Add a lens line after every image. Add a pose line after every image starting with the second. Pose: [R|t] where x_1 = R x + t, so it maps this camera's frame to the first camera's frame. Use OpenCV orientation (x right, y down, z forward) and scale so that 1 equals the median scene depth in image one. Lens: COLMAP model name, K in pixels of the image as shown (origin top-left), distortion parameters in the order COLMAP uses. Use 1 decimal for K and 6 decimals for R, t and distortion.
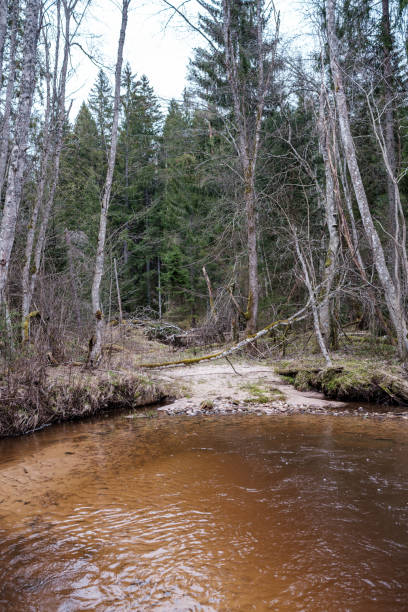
lens RADIAL K [[566.8, 0, 204.0], [0, 566.8, 306.0], [0, 0, 1]] dist [-0.062545, 0.003118]
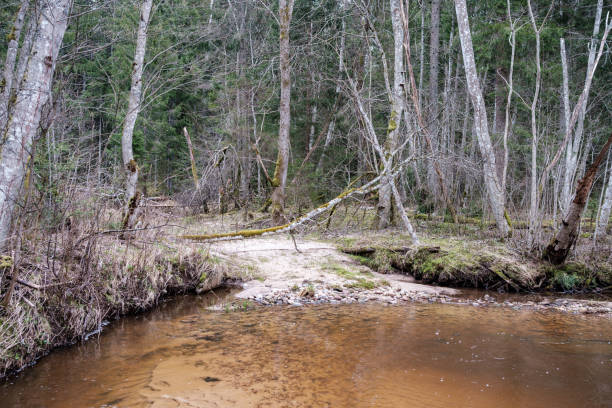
lens RADIAL K [[566.8, 0, 306.0], [0, 566.8, 204.0], [0, 0, 1]] dist [-0.062545, 0.003118]
pose [[0.949223, 0.050003, 0.310603, -0.211012], [-0.061595, 0.997719, 0.027619, 0.033374], [-0.308514, -0.045348, 0.950138, 0.255381]]
